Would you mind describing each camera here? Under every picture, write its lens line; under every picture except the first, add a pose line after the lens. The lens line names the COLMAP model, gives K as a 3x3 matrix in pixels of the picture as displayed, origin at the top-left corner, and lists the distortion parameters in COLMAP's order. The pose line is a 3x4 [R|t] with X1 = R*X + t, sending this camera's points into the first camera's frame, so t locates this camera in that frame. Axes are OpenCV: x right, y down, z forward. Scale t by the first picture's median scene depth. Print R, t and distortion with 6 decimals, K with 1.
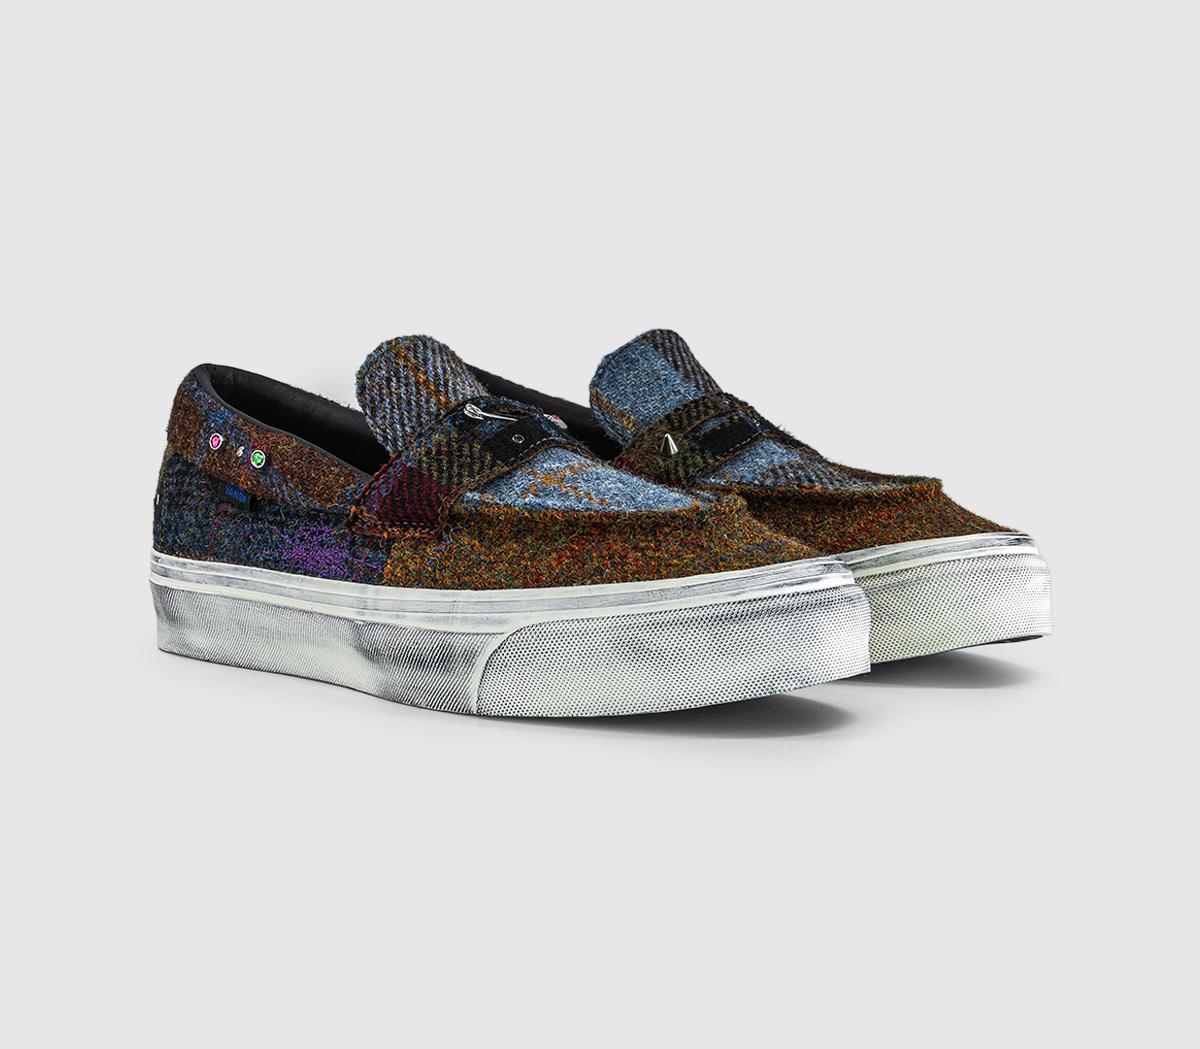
lens RADIAL K [[2259.0, 0, 600.4], [0, 2259.0, 453.3], [0, 0, 1]] dist [0.045392, 0.024006]
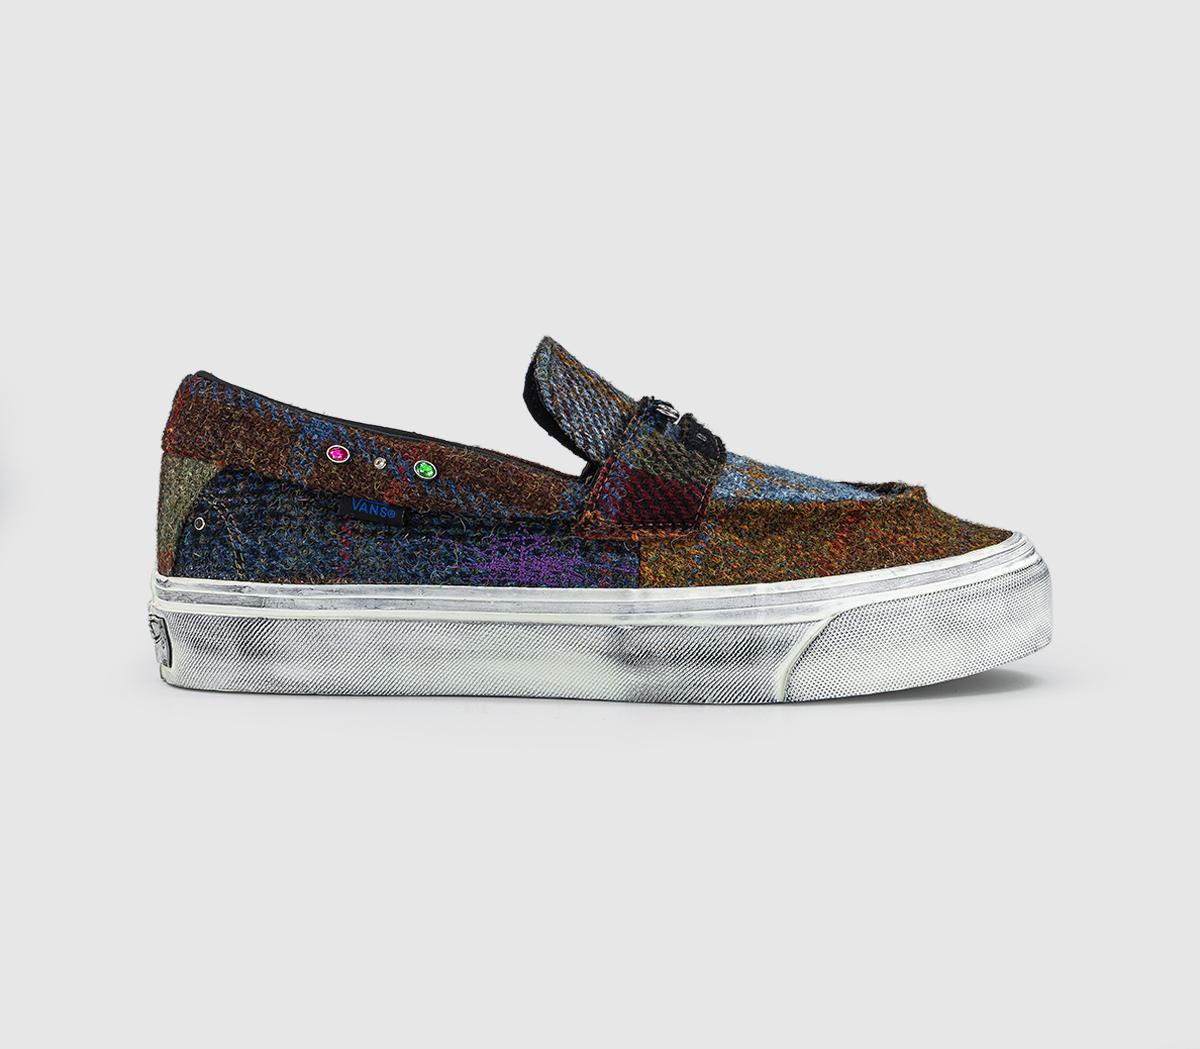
lens RADIAL K [[2259.0, 0, 600.4], [0, 2259.0, 453.3], [0, 0, 1]] dist [0.045392, 0.024006]
pose [[0.765640, -0.037930, 0.642150, -0.737537], [0.040127, 0.999132, 0.011171, -0.012560], [-0.642016, 0.017215, 0.766498, 0.243936]]
